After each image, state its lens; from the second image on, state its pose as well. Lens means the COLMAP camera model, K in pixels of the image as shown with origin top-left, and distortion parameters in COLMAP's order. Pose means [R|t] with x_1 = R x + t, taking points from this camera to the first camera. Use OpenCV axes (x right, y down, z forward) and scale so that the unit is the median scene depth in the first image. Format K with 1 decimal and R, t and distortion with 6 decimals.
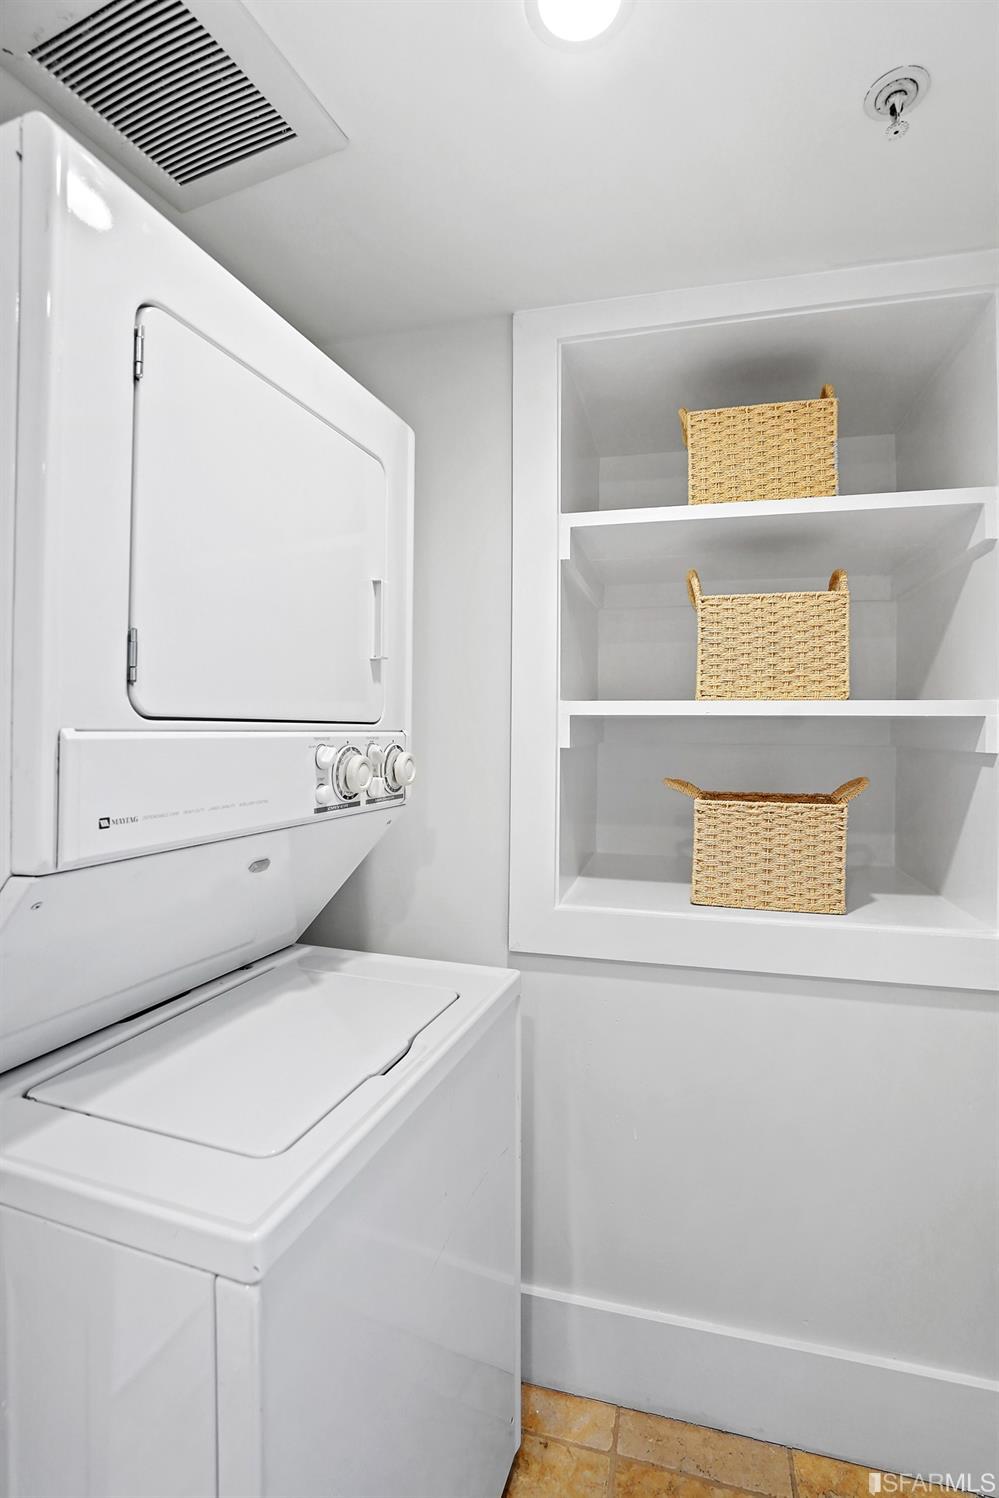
lens RADIAL K [[710.5, 0, 509.6], [0, 710.5, 718.3], [0, 0, 1]] dist [-0.050381, 0.020995]
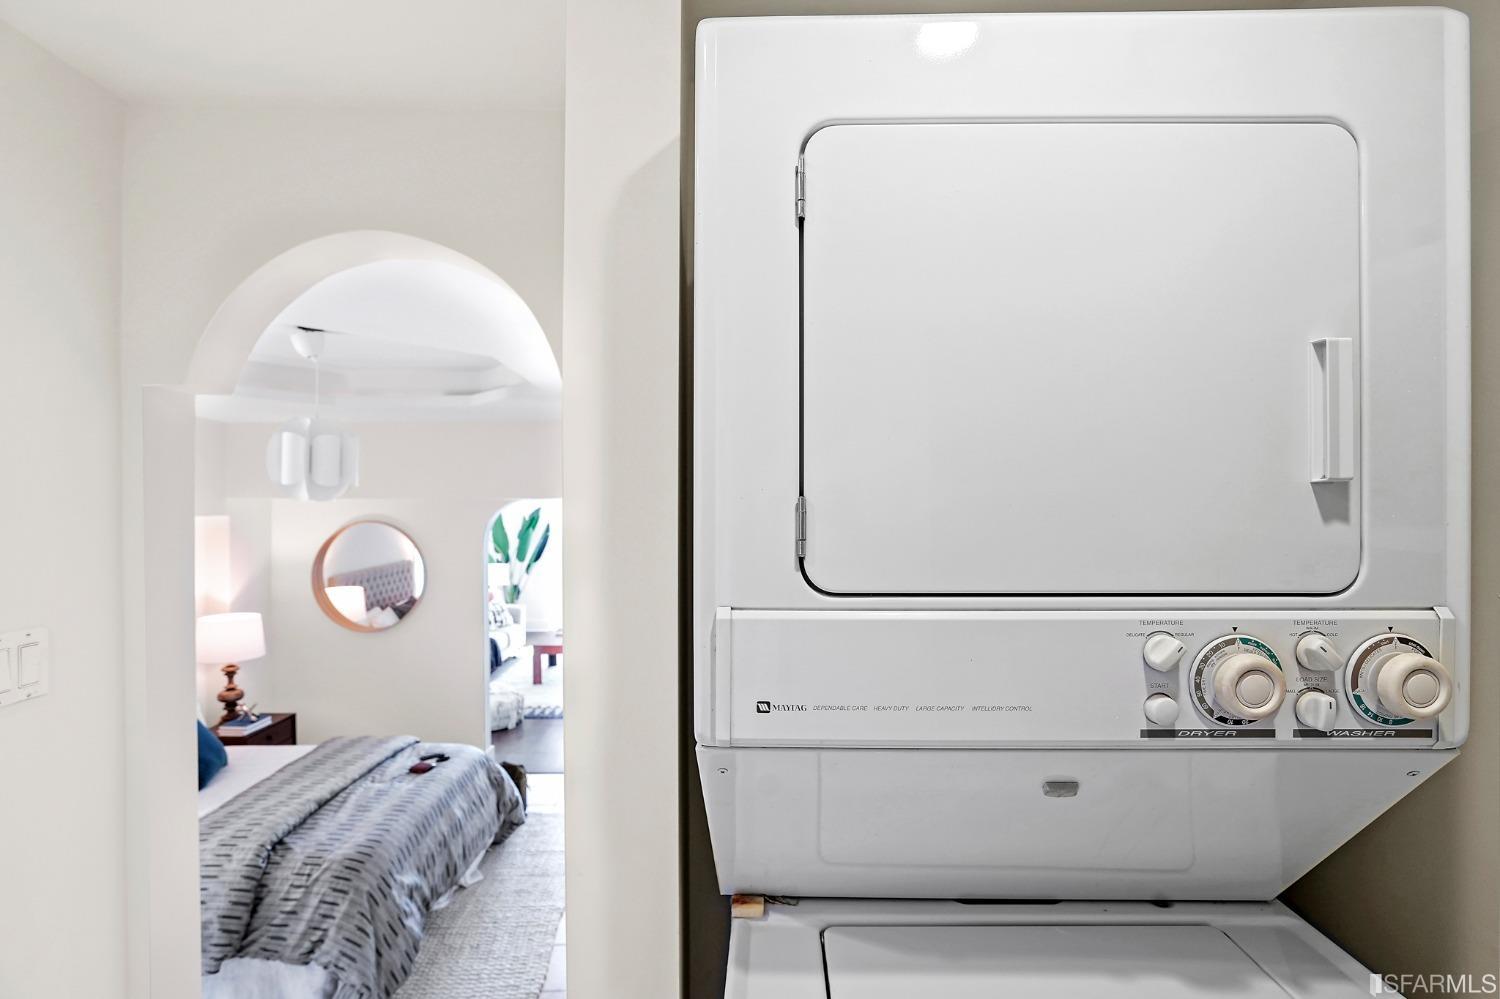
lens RADIAL K [[711.4, 0, 752.1], [0, 711.4, 498.6], [0, 0, 1]] dist [-0.050381, 0.020995]
pose [[0.300533, -0.007796, -0.953740, 0.183949], [0.018385, 0.999828, -0.002379, -0.071464], [0.953594, -0.016820, 0.300624, 0.373263]]
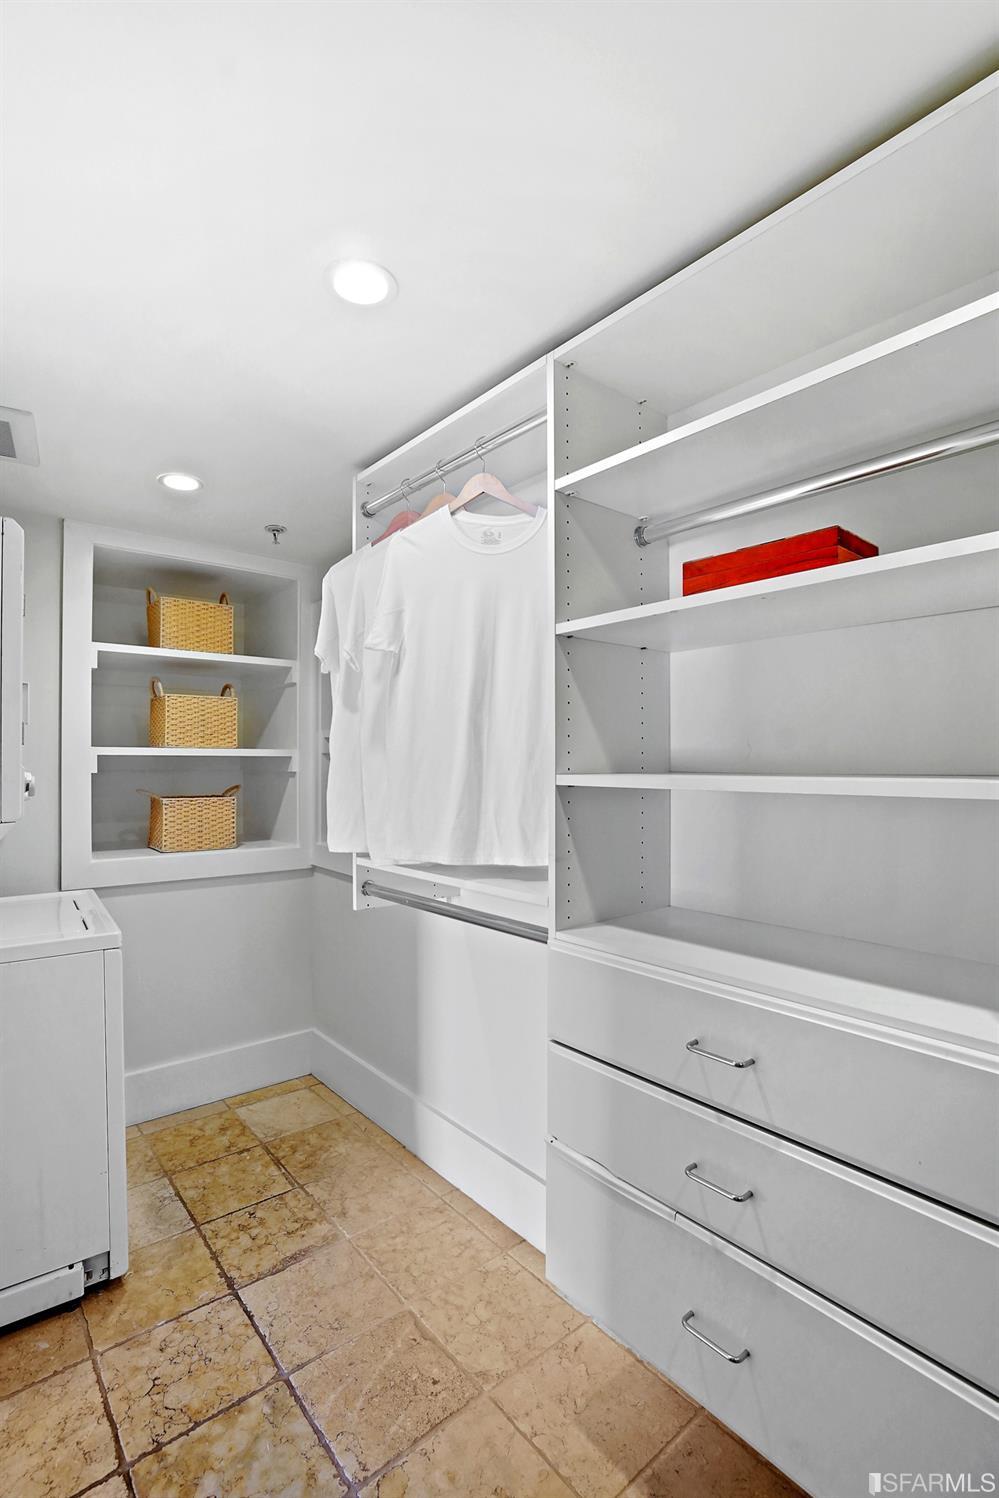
lens RADIAL K [[710.5, 0, 498.6], [0, 710.5, 754.4], [0, 0, 1]] dist [-0.050381, 0.020995]
pose [[0.582900, 0.003349, 0.812537, -0.879771], [-0.003032, 0.999994, -0.001946, -0.006646], [-0.812538, -0.001329, 0.582906, -0.996271]]
